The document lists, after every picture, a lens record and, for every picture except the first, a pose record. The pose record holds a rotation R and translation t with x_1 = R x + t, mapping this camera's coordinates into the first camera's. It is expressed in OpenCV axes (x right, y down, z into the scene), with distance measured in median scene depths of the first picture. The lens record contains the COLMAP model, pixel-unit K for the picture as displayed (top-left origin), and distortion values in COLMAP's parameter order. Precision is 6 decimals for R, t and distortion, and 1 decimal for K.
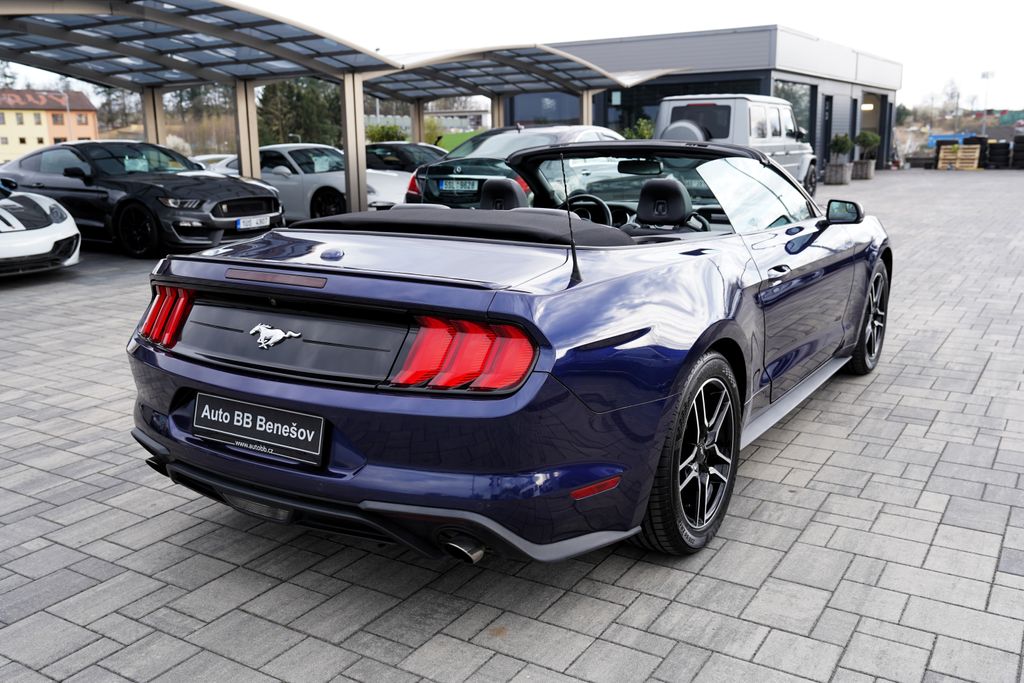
lens RADIAL K [[929.7, 0, 499.1], [0, 929.7, 328.5], [0, 0, 1]] dist [0.012570, 0.000000]
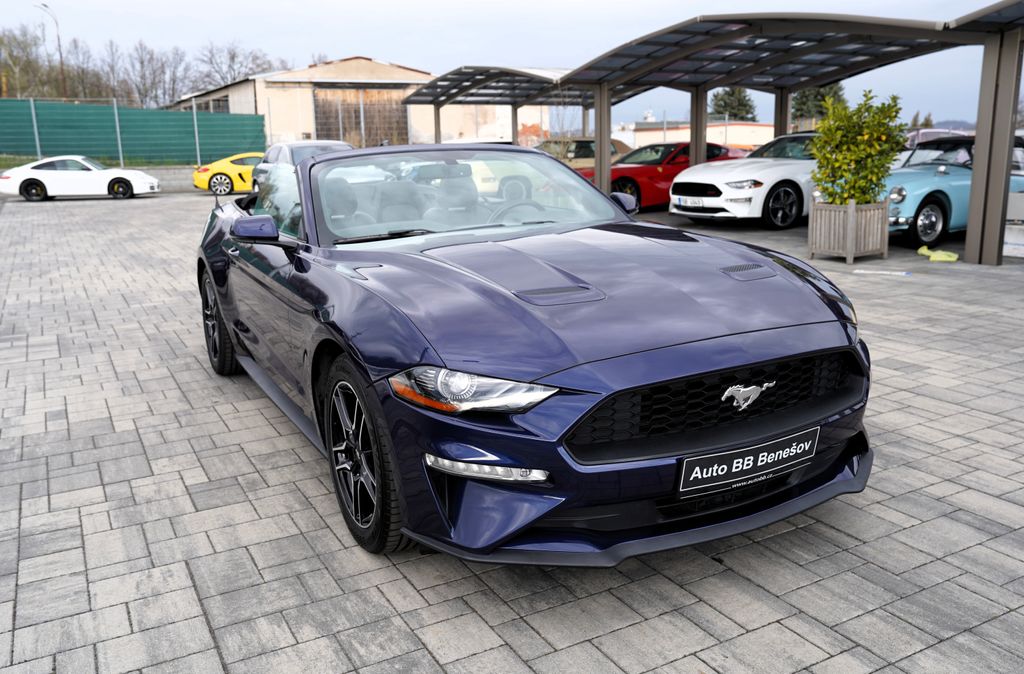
lens RADIAL K [[853.7, 0, 515.0], [0, 853.7, 340.0], [0, 0, 1]] dist [-0.019041, 0.011173]
pose [[-0.481526, 0.227013, -0.846521, 1.238062], [-0.144559, 0.932071, 0.332184, -0.428390], [0.864428, 0.282327, -0.416000, 2.018120]]
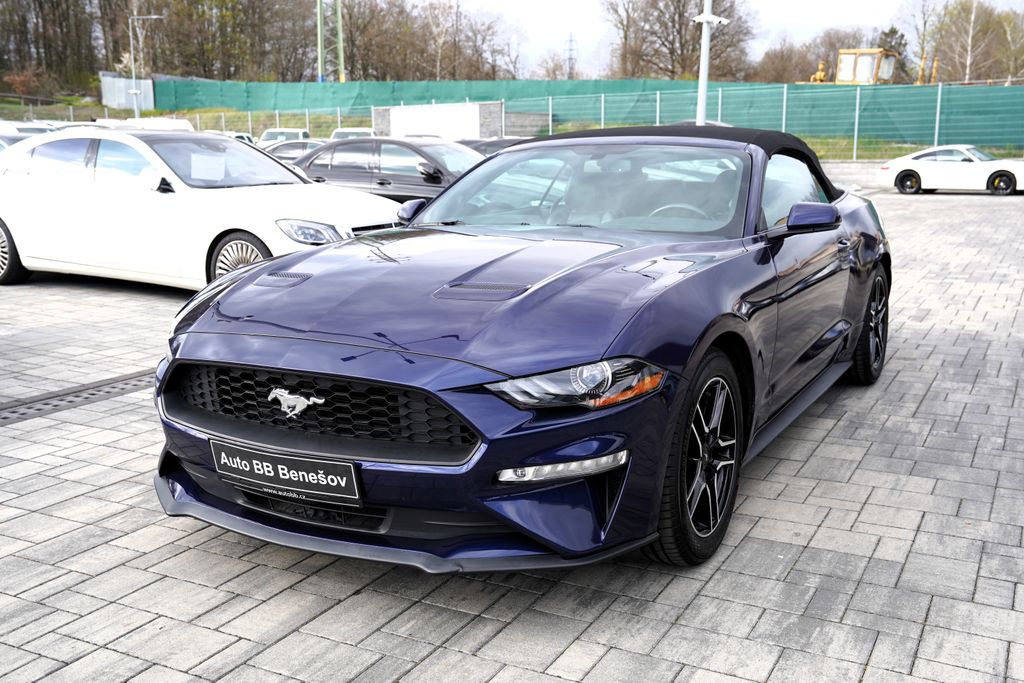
lens RADIAL K [[984.8, 0, 518.5], [0, 984.8, 332.2], [0, 0, 1]] dist [0.030702, 0.000000]
pose [[-0.996603, 0.047507, -0.067274, 0.414775], [0.018936, 0.927152, 0.374206, -0.521120], [0.080151, 0.371660, -0.924902, 2.629256]]
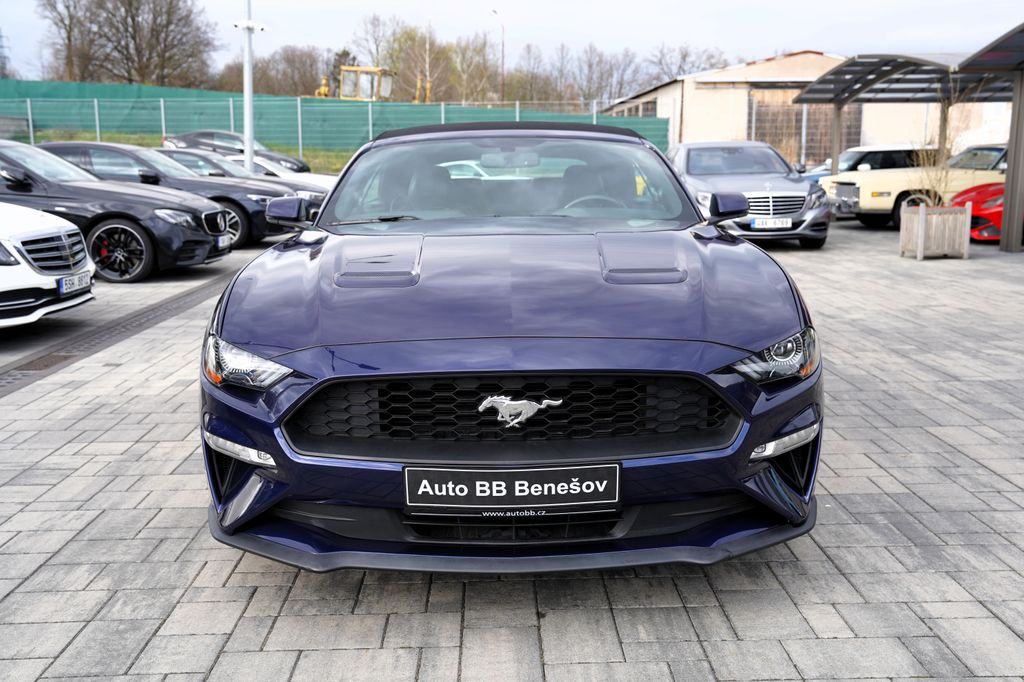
lens RADIAL K [[987.0, 0, 519.9], [0, 987.0, 350.9], [0, 0, 1]] dist [0.037889, 0.000000]
pose [[-0.827115, 0.130818, -0.546596, 0.920806], [-0.089650, 0.929374, 0.358088, -0.464469], [0.554837, 0.345183, -0.756971, 2.418433]]
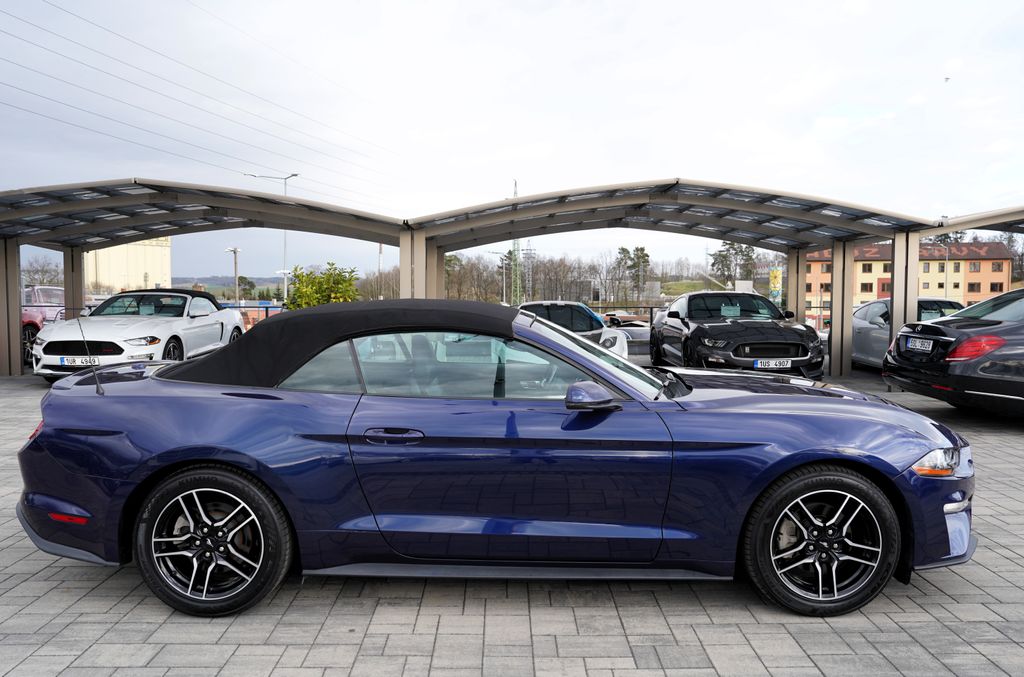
lens RADIAL K [[798.1, 0, 505.1], [0, 798.1, 332.4], [0, 0, 1]] dist [-0.017057, 0.010414]
pose [[0.539780, 0.067367, -0.839107, 1.248896], [-0.182591, 0.982432, -0.038583, -0.175713], [0.821765, 0.174040, 0.542597, 0.616460]]
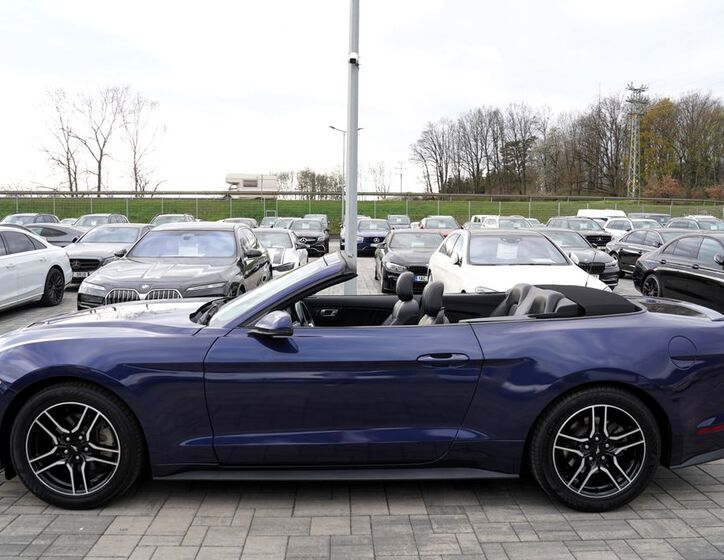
lens RADIAL K [[602.5, 0, 362.0], [0, 602.5, 279.0], [0, 0, 1]] dist [-0.091537, 0.058136]
pose [[-0.570372, -0.048491, 0.819954, -0.781403], [0.169231, 0.969901, 0.175079, -0.404779], [-0.803764, 0.238622, -0.544998, 1.923848]]
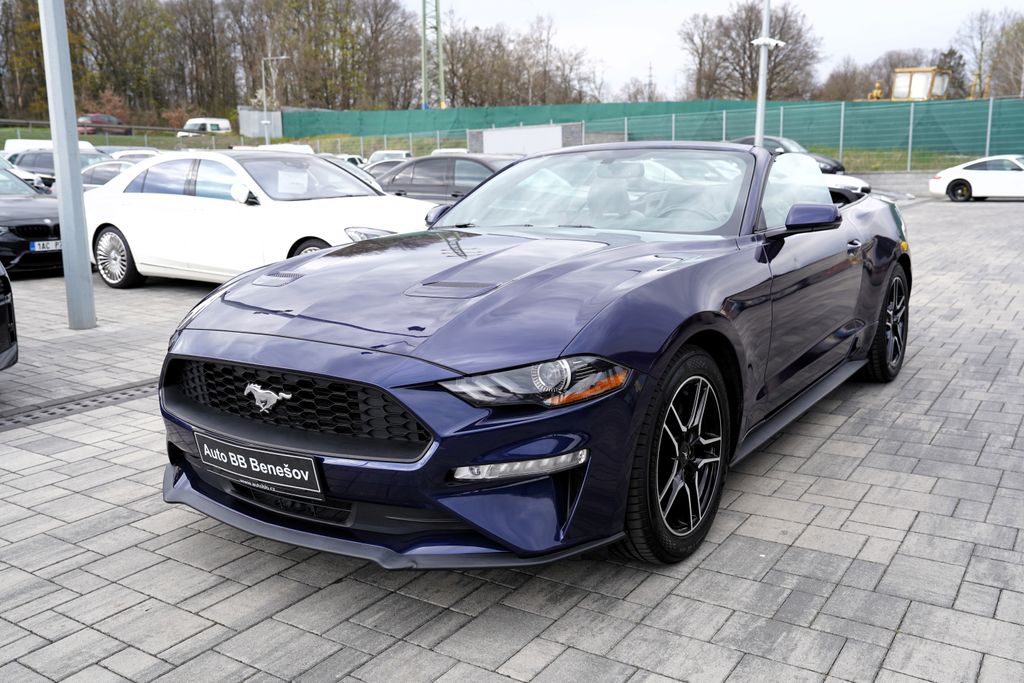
lens RADIAL K [[880.3, 0, 519.1], [0, 880.3, 343.9], [0, 0, 1]] dist [-0.036647, 0.070949]
pose [[-0.998558, 0.045277, 0.028848, 0.312261], [0.052897, 0.921569, 0.384595, -0.483571], [-0.009172, 0.385566, -0.922635, 2.551491]]
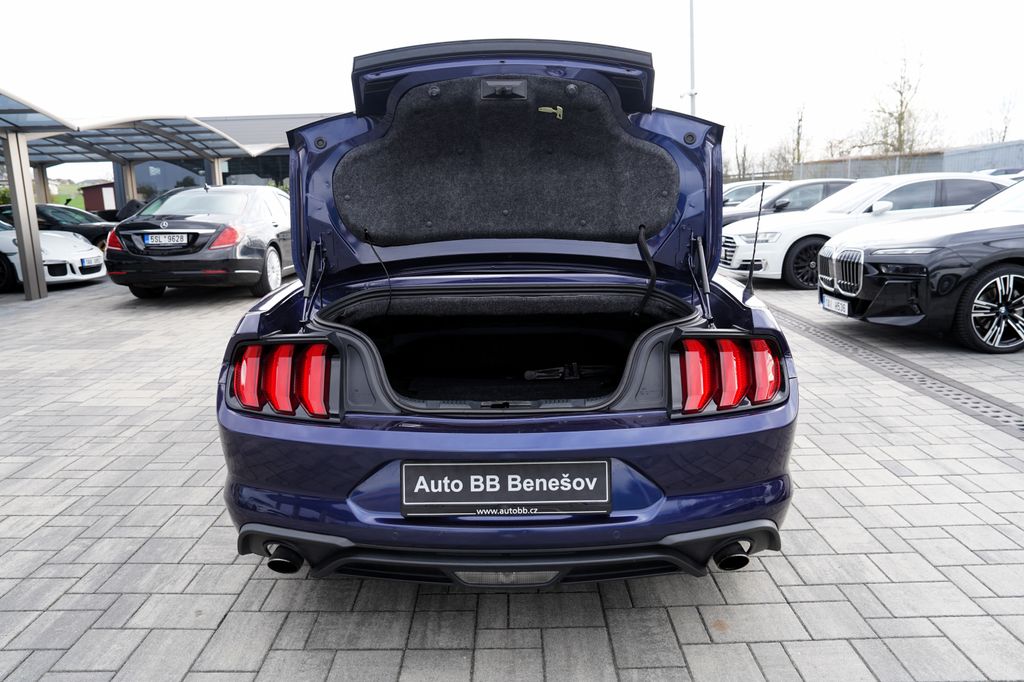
lens RADIAL K [[719.4, 0, 515.1], [0, 719.4, 342.8], [0, 0, 1]] dist [-0.085361, 0.058261]
pose [[0.838238, -0.104398, 0.535217, -0.472490], [0.108780, 0.993789, 0.023478, -0.036140], [-0.534344, 0.038541, 0.844388, 0.327624]]
